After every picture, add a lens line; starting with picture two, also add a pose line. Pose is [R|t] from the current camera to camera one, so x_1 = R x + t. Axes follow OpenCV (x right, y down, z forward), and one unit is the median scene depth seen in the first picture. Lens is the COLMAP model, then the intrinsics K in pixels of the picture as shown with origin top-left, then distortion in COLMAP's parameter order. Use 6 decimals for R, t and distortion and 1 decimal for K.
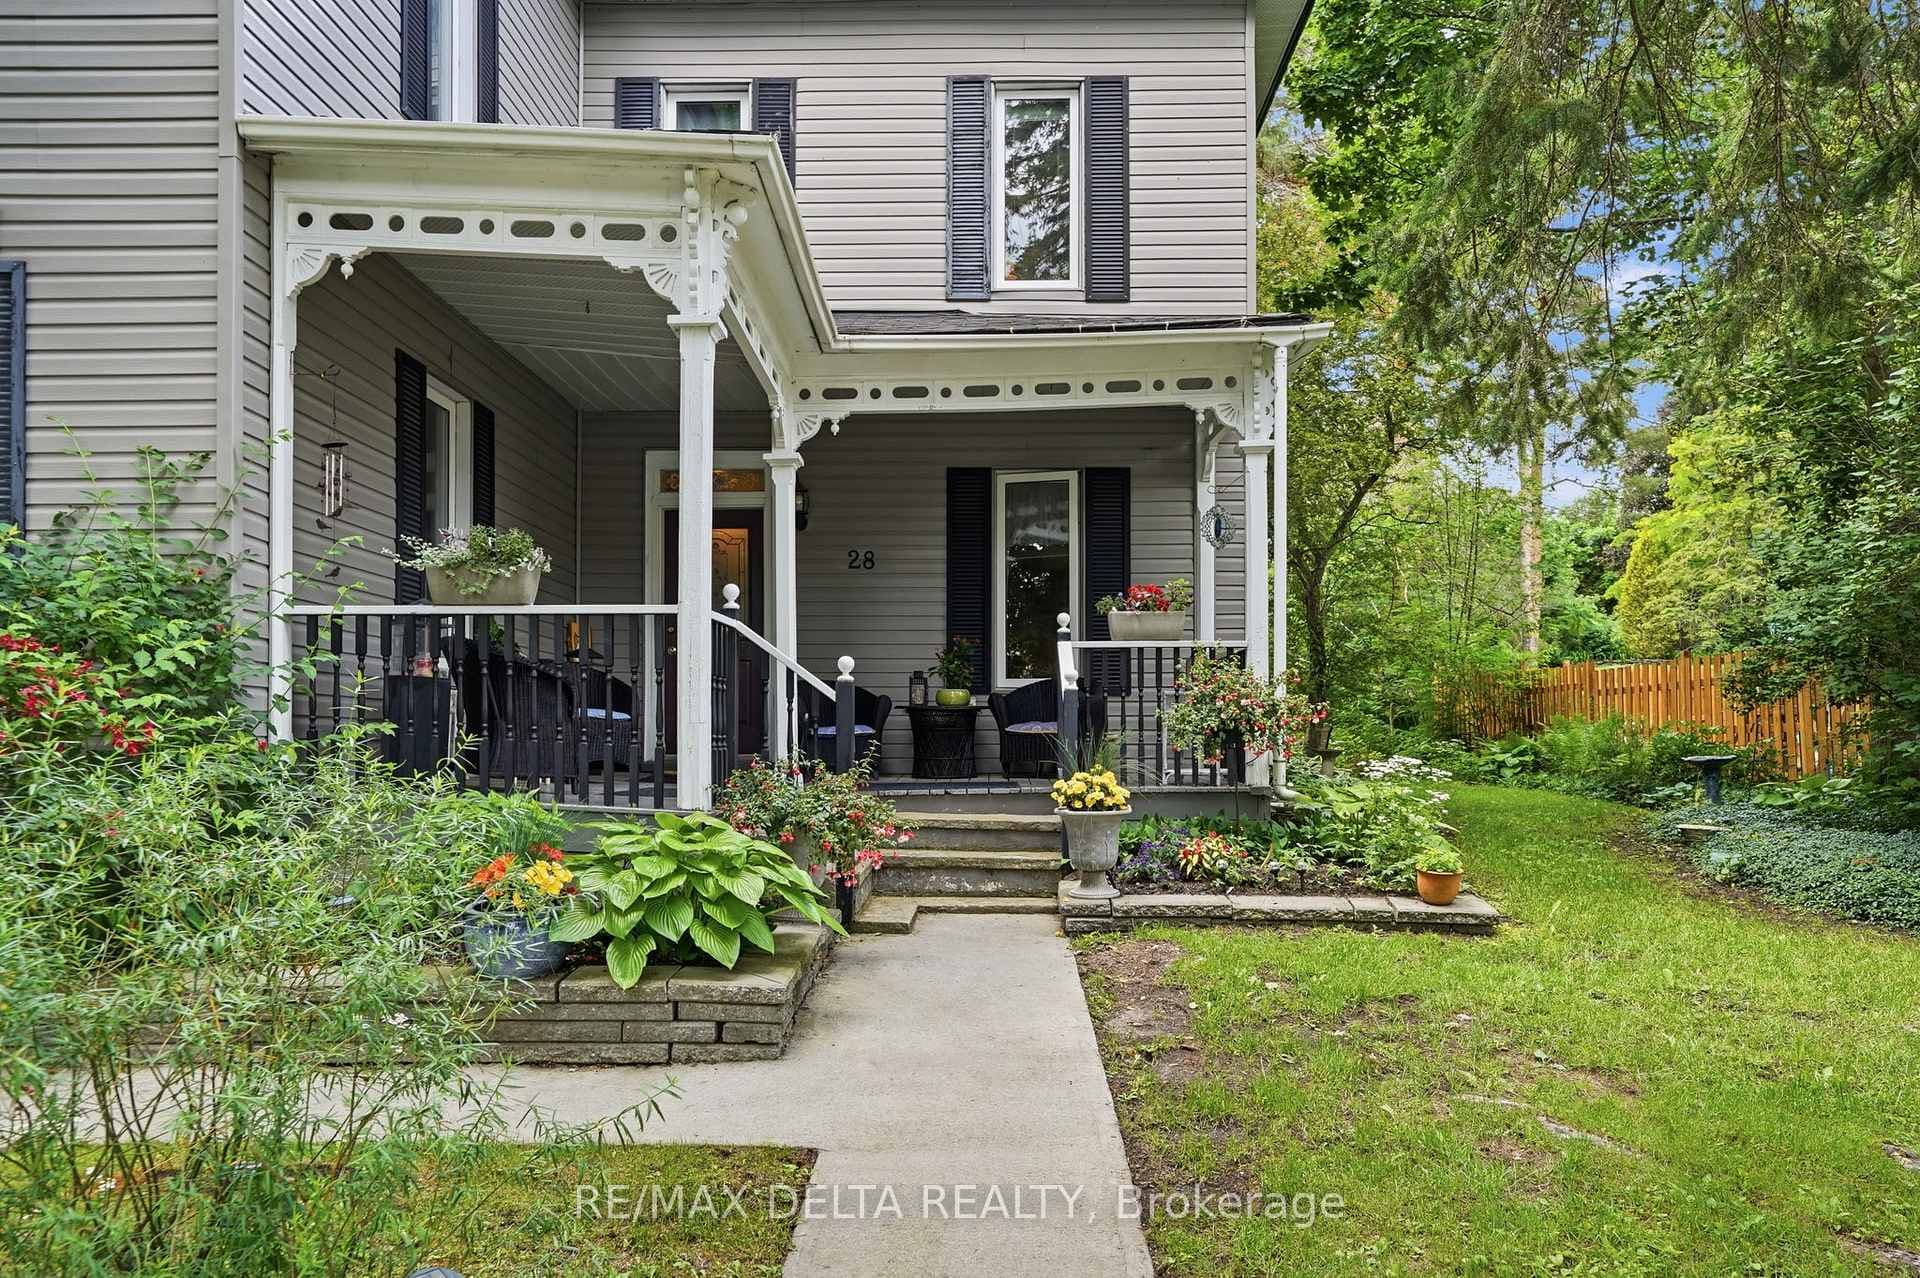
lens RADIAL K [[1234.8, 0, 963.6], [0, 1234.8, 730.5], [0, 0, 1]] dist [-0.001515, -0.000134]
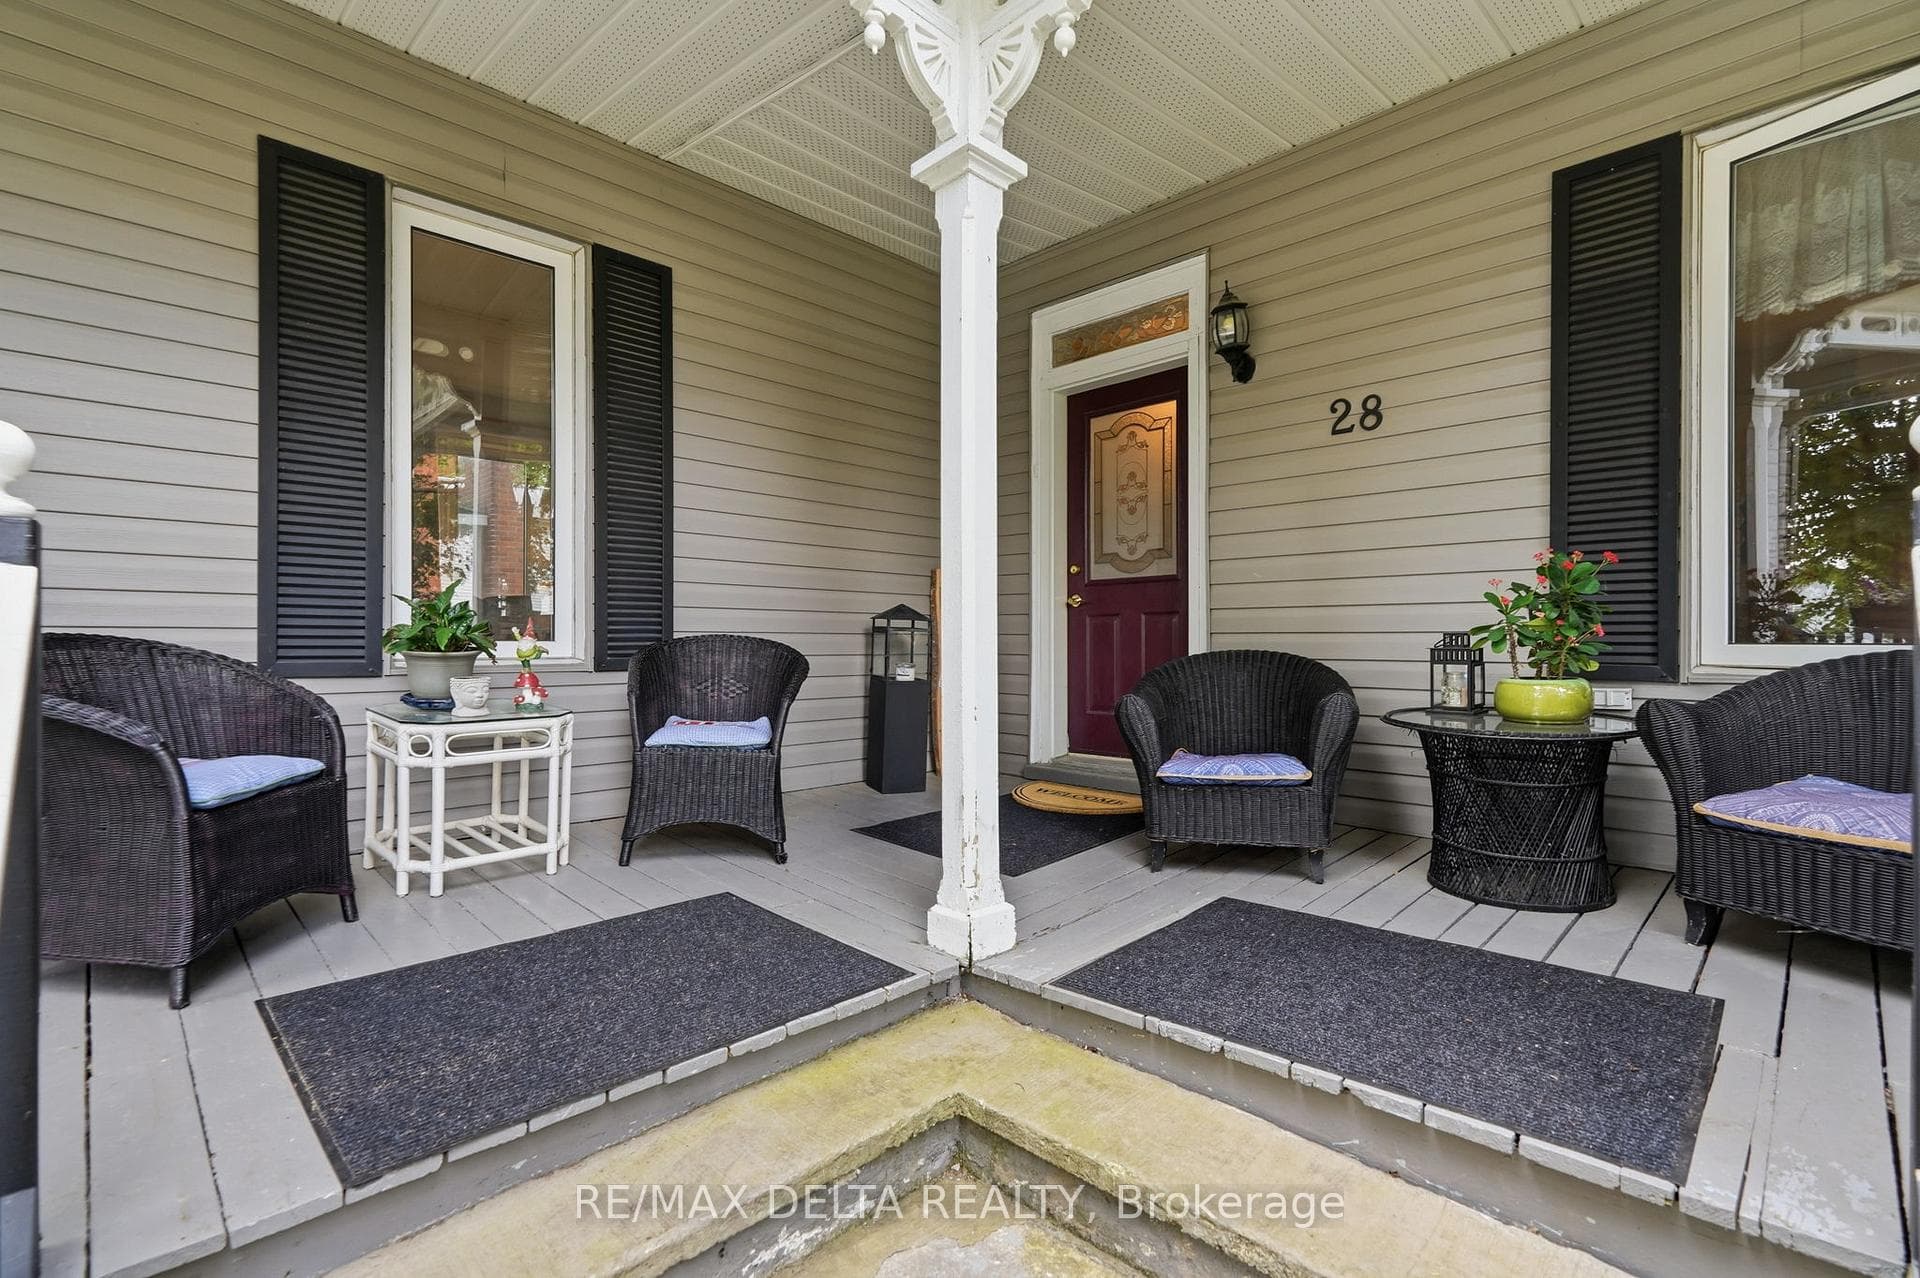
lens RADIAL K [[877.2, 0, 951.2], [0, 877.2, 643.2], [0, 0, 1]] dist [0.000701, 0.000866]
pose [[0.724017, -0.001422, -0.689781, 0.051166], [0.004647, 0.999985, 0.002816, -0.047100], [0.689767, -0.005245, 0.724012, 0.655942]]
